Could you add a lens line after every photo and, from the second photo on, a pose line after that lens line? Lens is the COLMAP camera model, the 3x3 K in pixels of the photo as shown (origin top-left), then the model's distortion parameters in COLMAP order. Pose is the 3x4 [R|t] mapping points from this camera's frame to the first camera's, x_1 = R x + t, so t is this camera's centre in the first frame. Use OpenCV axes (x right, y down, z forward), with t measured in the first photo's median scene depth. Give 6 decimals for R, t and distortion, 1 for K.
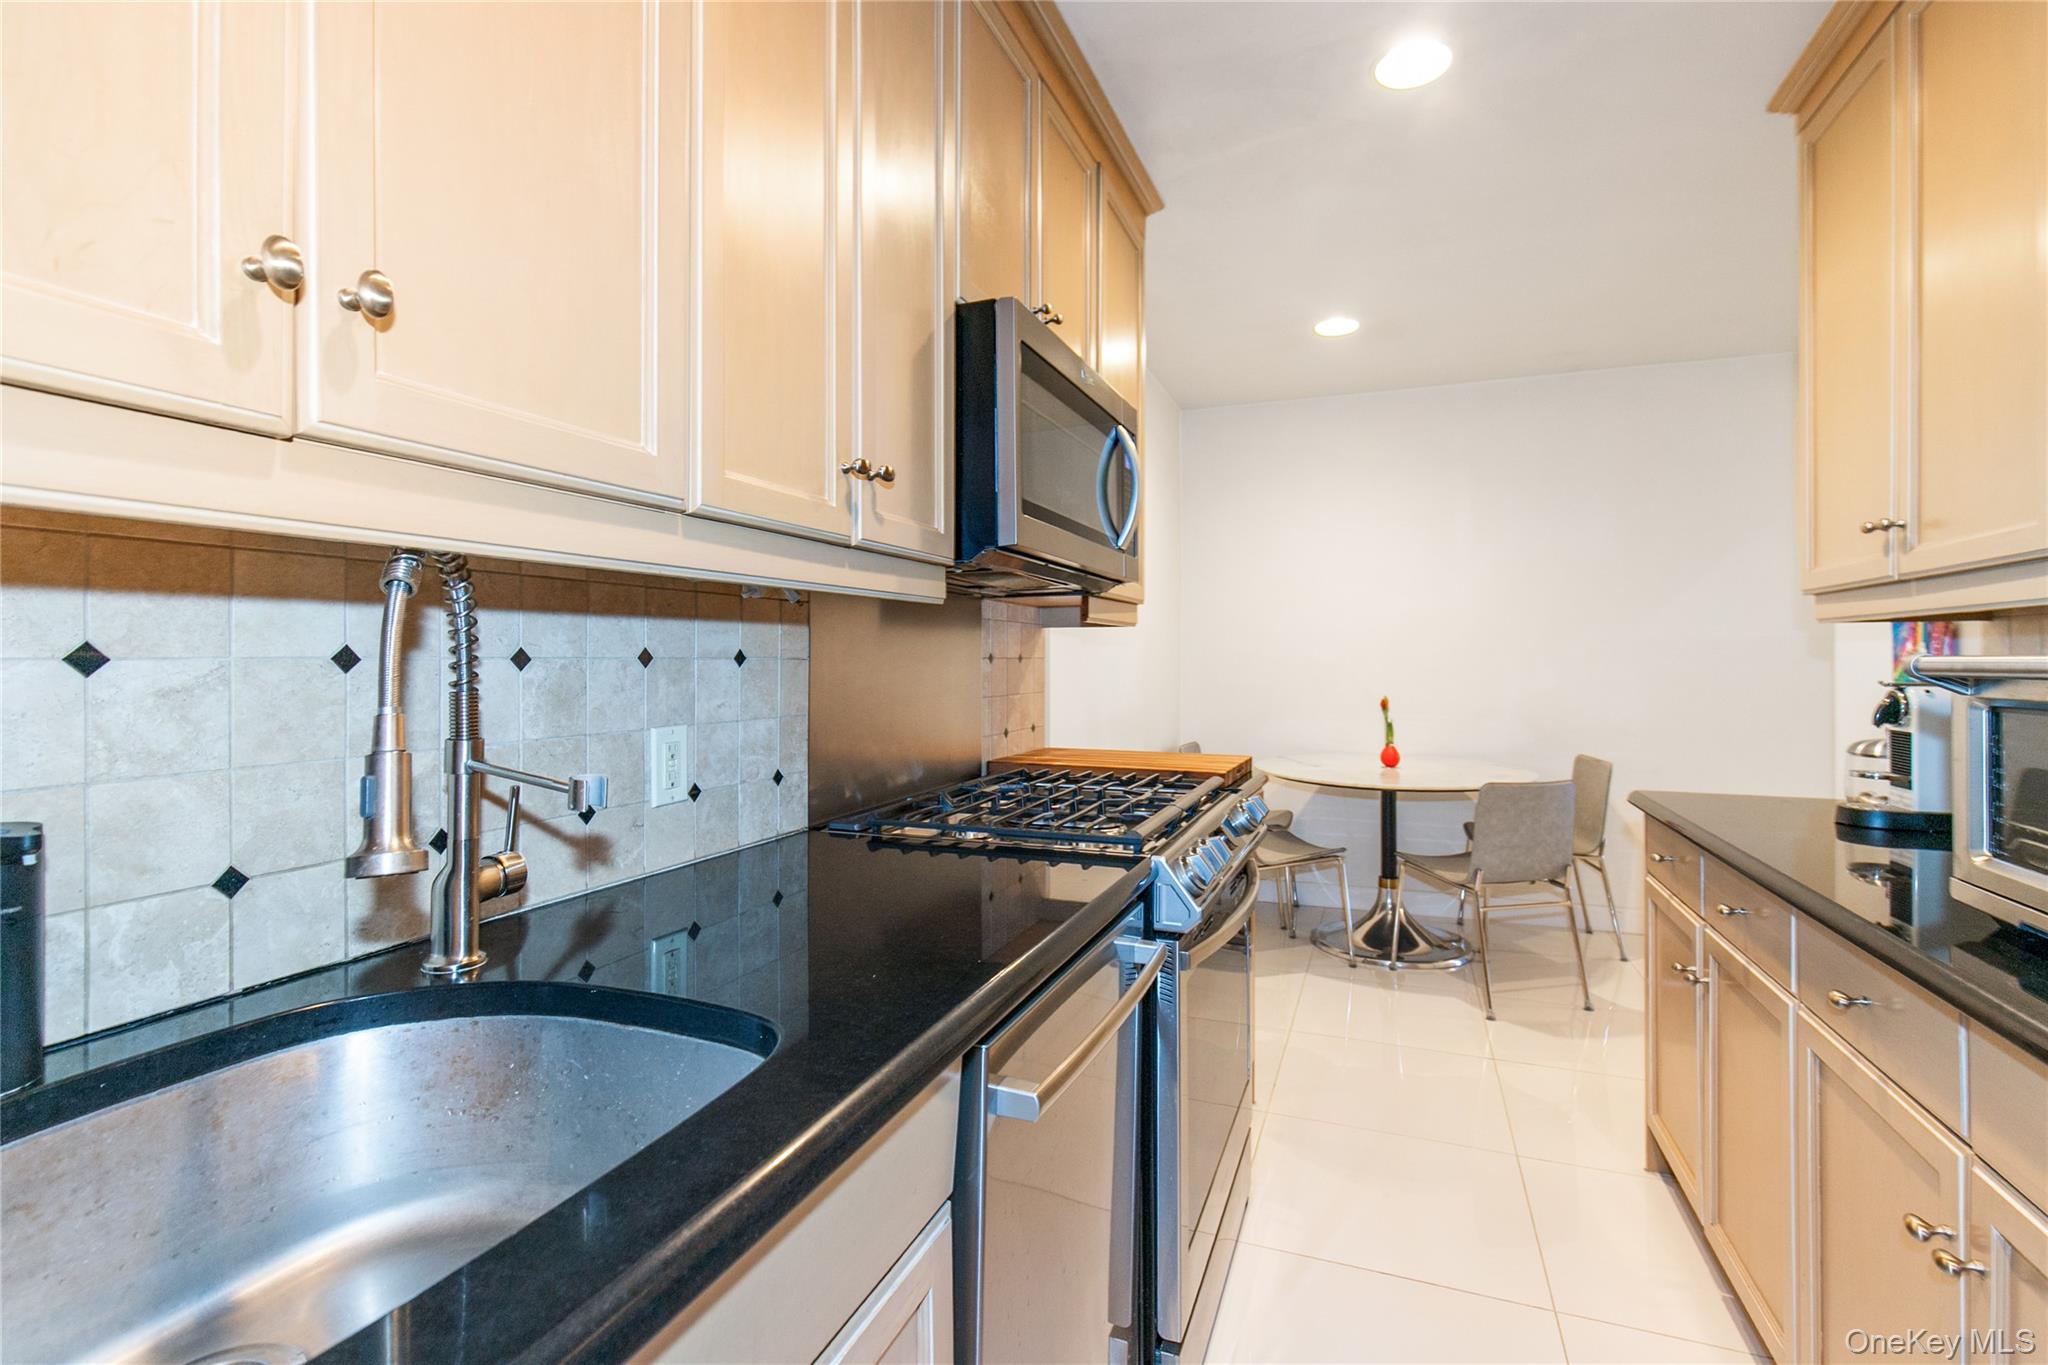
lens RADIAL K [[937.2, 0, 1020.0], [0, 937.2, 663.0], [0, 0, 1]] dist [0.013701, -0.005555]
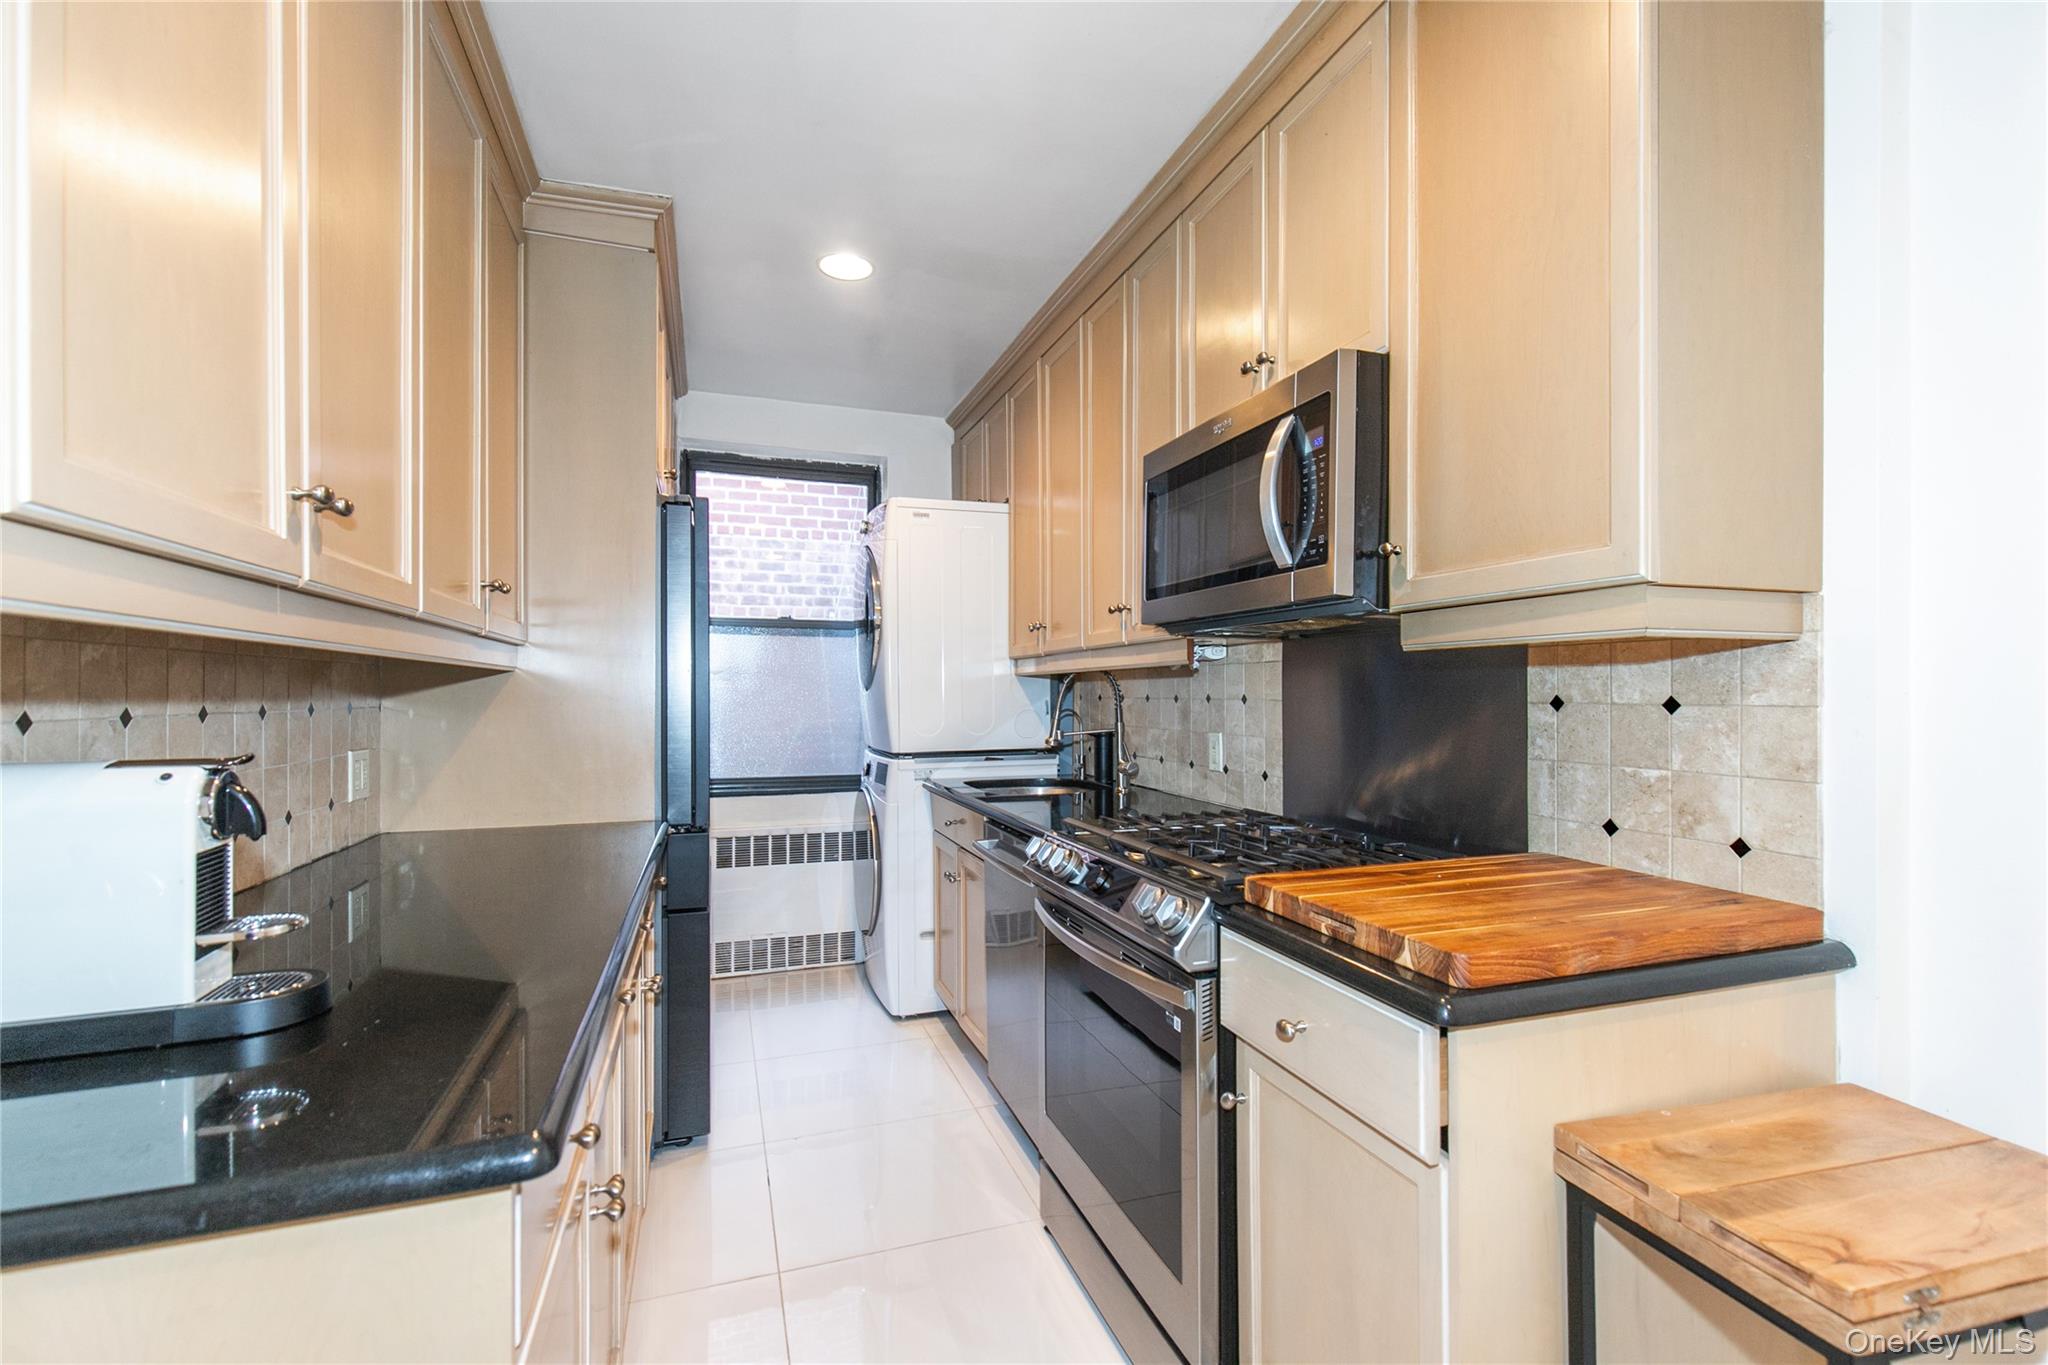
lens RADIAL K [[937.2, 0, 1039.4], [0, 937.2, 689.9], [0, 0, 1]] dist [0.013701, -0.005555]
pose [[-0.757924, -0.010433, -0.652259, 1.064137], [-0.011315, 0.999932, -0.002846, -0.012742], [0.652244, 0.005223, -0.757991, 1.975242]]
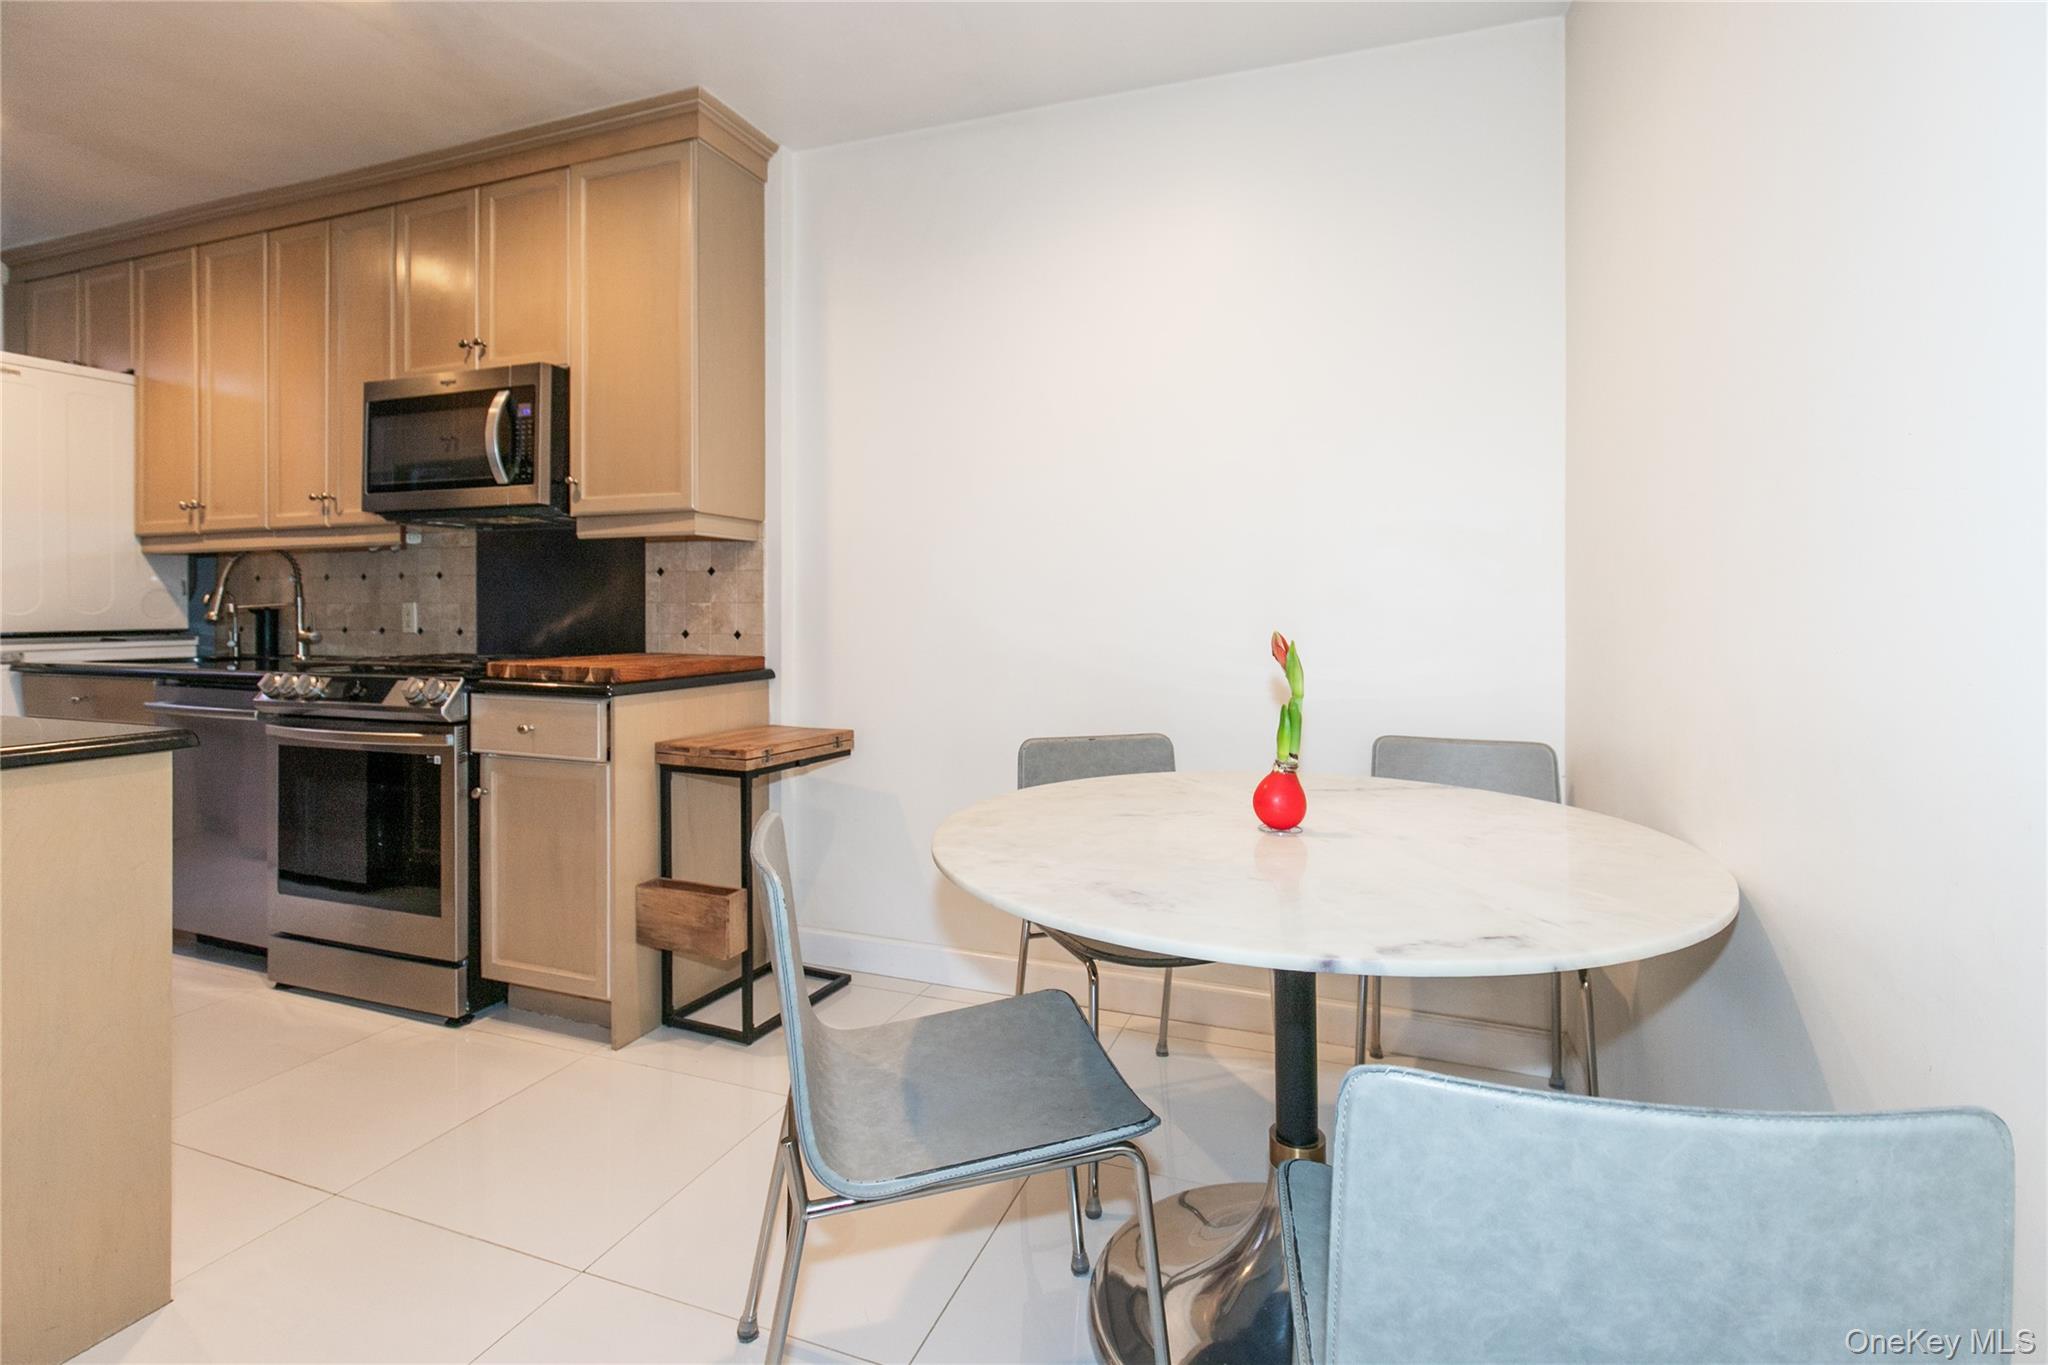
lens RADIAL K [[937.2, 0, 1028.7], [0, 937.2, 616.1], [0, 0, 1]] dist [0.013701, -0.005555]
pose [[0.004475, -0.004322, -0.999981, 1.899569], [-0.011260, 0.999927, -0.004372, 0.083706], [0.999927, 0.011279, 0.004426, 2.315061]]
